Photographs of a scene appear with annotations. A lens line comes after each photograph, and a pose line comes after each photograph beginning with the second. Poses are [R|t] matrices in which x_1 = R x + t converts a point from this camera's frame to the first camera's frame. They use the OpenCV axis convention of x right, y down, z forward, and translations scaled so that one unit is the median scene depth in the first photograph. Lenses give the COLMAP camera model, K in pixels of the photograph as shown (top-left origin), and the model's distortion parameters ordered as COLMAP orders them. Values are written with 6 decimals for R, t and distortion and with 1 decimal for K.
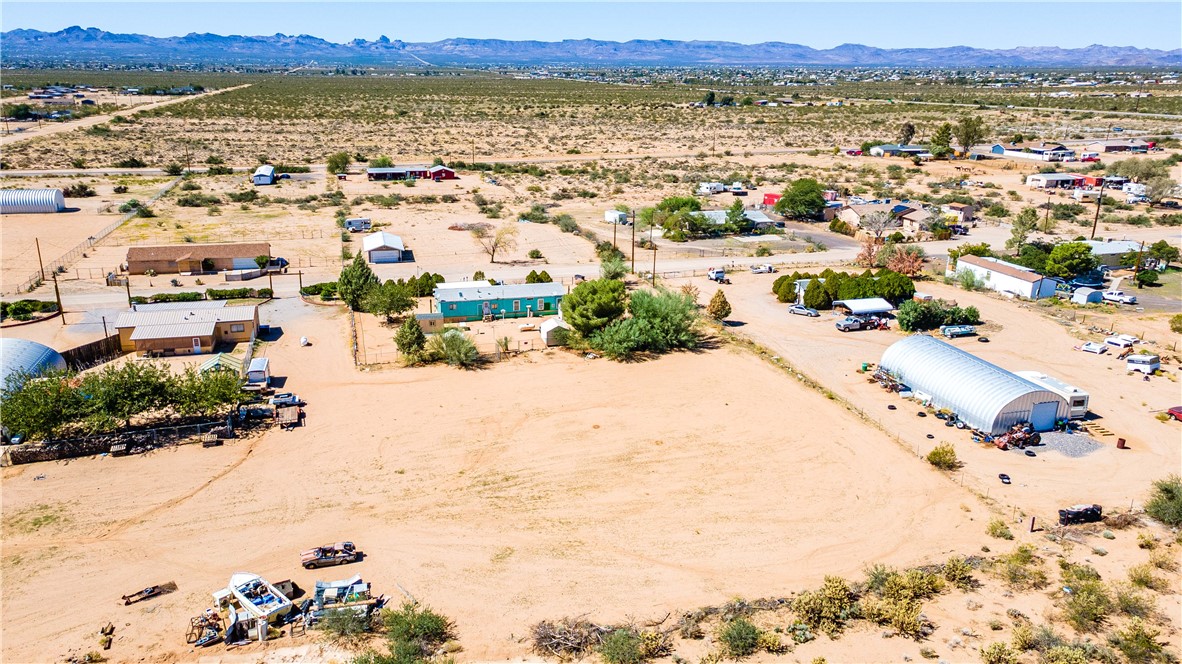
lens RADIAL K [[858.8, 0, 587.1], [0, 858.8, 331.3], [0, 0, 1]] dist [0.028595, 0.032169]
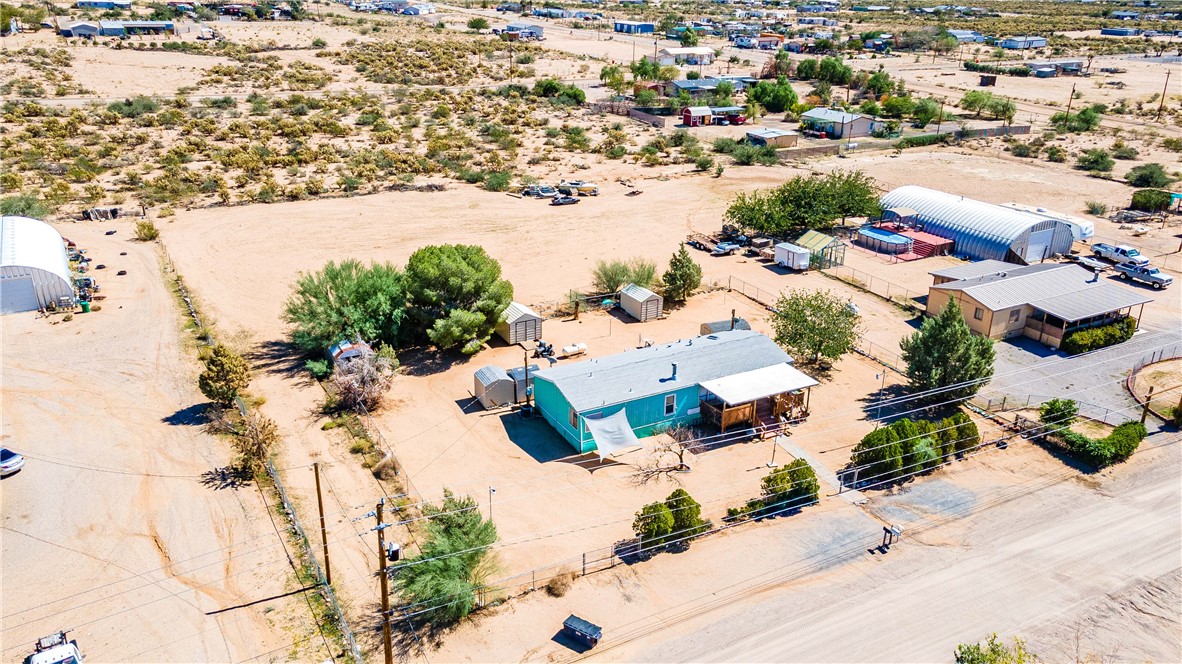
lens RADIAL K [[916.3, 0, 587.9], [0, 916.3, 332.0], [0, 0, 1]] dist [0.007806, 0.003852]
pose [[-0.971659, 0.059327, -0.228821, 0.073382], [-0.097688, 0.780694, 0.617231, -0.436002], [0.215257, 0.622091, -0.752773, 1.555897]]
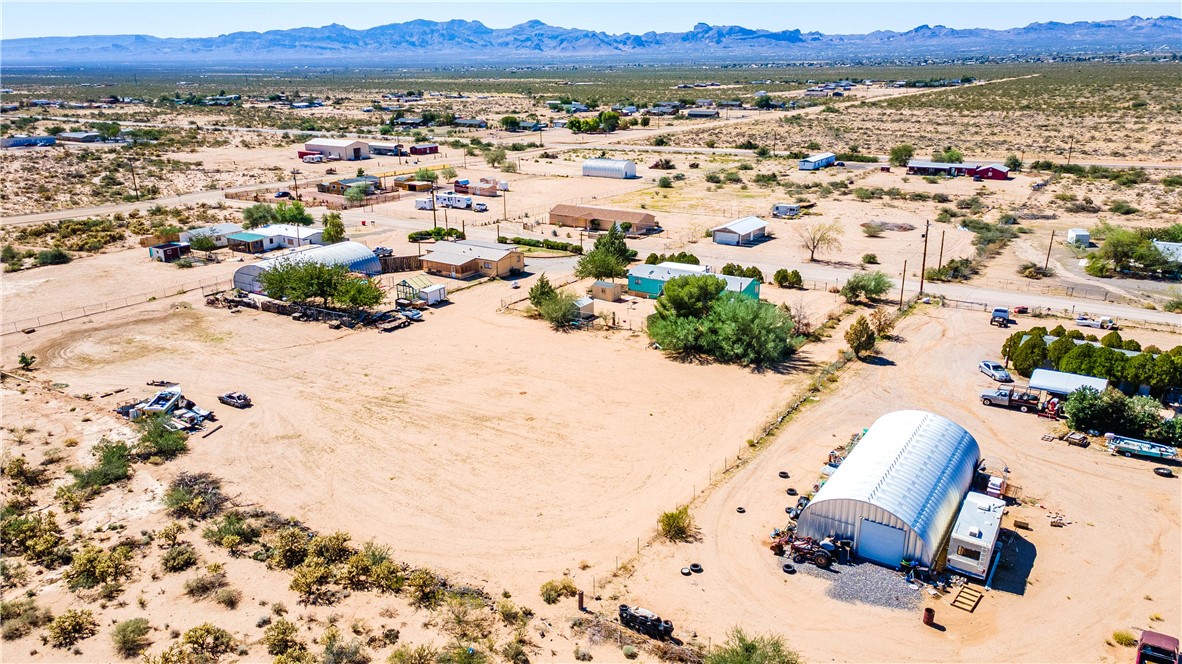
lens RADIAL K [[858.8, 0, 587.1], [0, 858.8, 331.3], [0, 0, 1]] dist [0.028595, 0.032169]
pose [[0.651035, 0.214783, -0.728026, 0.639214], [-0.208821, 0.972801, 0.100260, -0.067208], [0.729759, 0.086755, 0.678178, 0.257120]]
